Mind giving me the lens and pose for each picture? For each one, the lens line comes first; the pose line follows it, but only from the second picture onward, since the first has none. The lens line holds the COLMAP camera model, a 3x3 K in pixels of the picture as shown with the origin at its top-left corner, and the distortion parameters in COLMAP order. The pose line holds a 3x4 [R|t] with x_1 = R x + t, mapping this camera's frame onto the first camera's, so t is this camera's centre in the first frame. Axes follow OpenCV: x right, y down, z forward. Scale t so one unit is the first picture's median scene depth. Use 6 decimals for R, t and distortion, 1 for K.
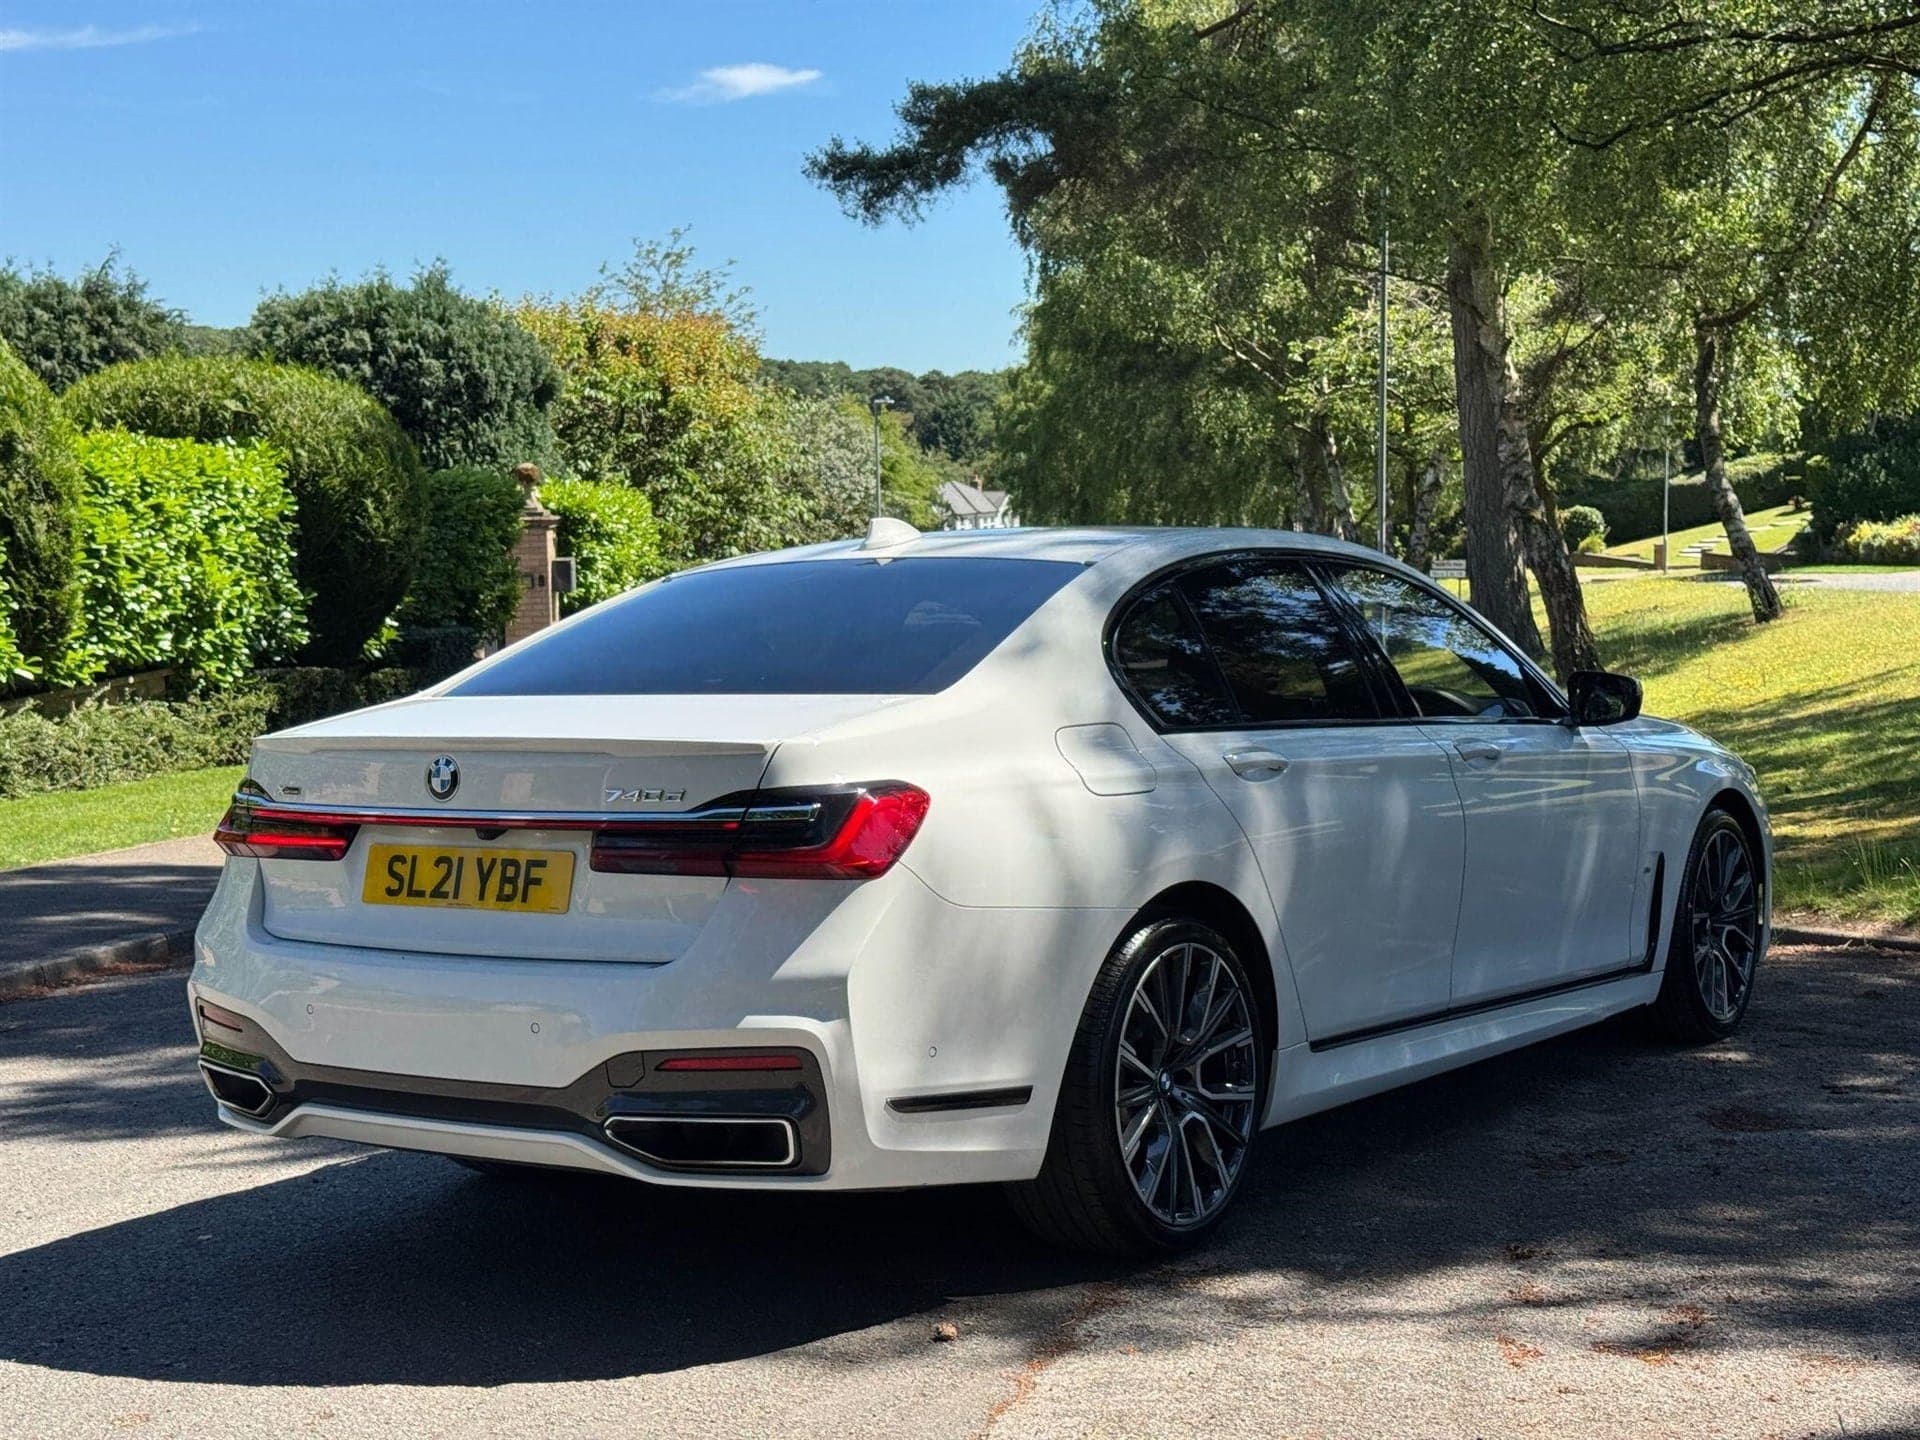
lens RADIAL K [[2776.5, 0, 951.4], [0, 2776.5, 737.4], [0, 0, 1]] dist [0.165899, -0.116190]
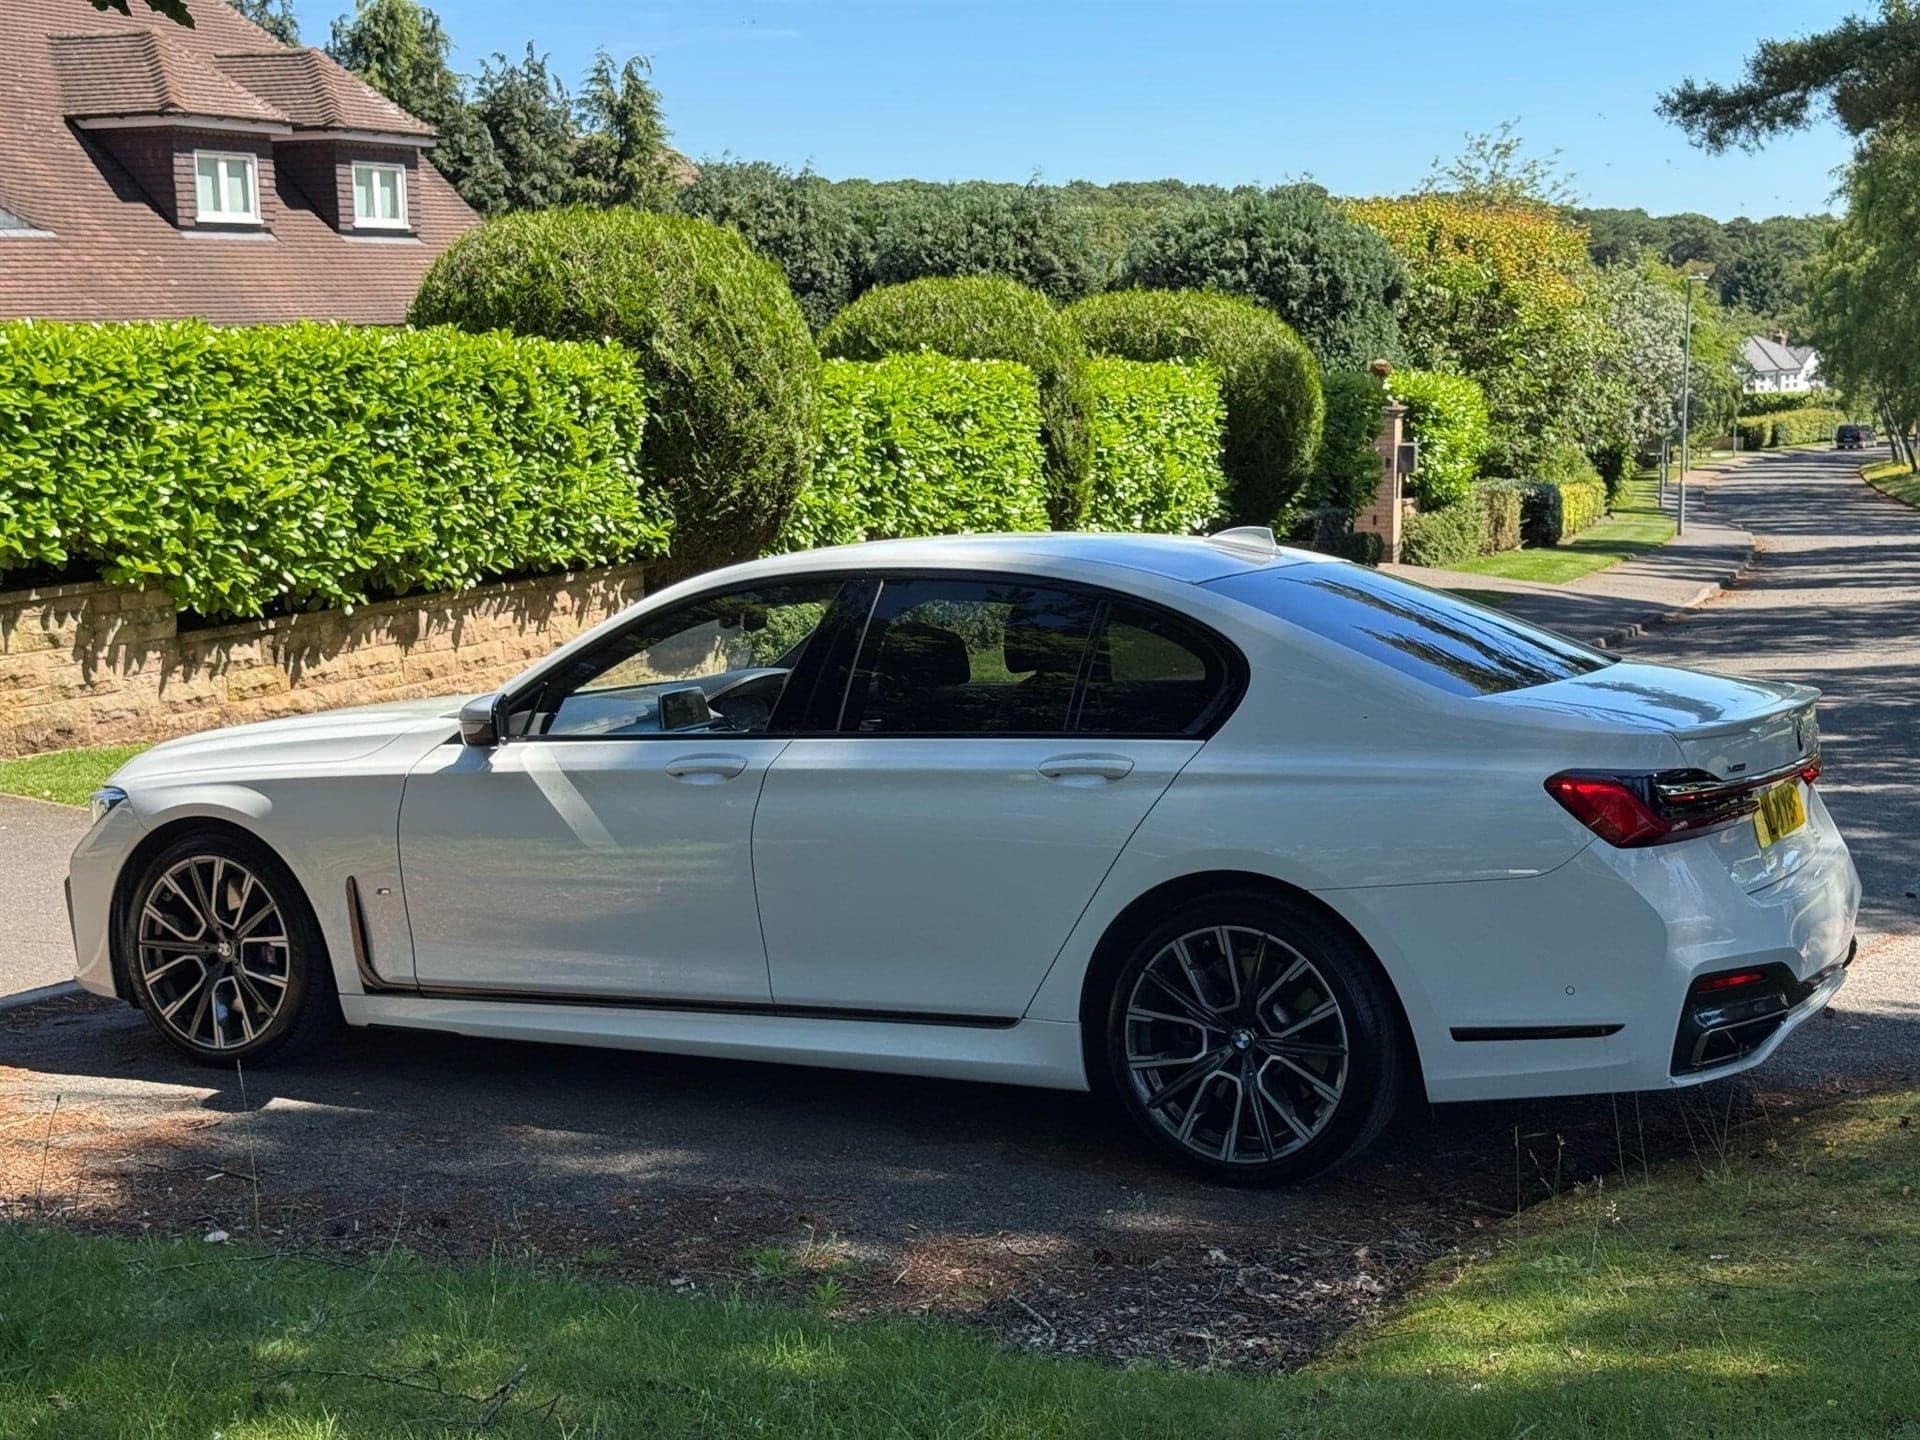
lens RADIAL K [[2757.2, 0, 960.0], [0, 2757.2, 720.0], [0, 0, 1]] dist [0.160305, -0.120883]
pose [[0.962818, 0.049045, -0.265660, -0.008154], [-0.036476, 0.997978, 0.052045, -0.003211], [0.267675, -0.040419, 0.962661, -0.139056]]
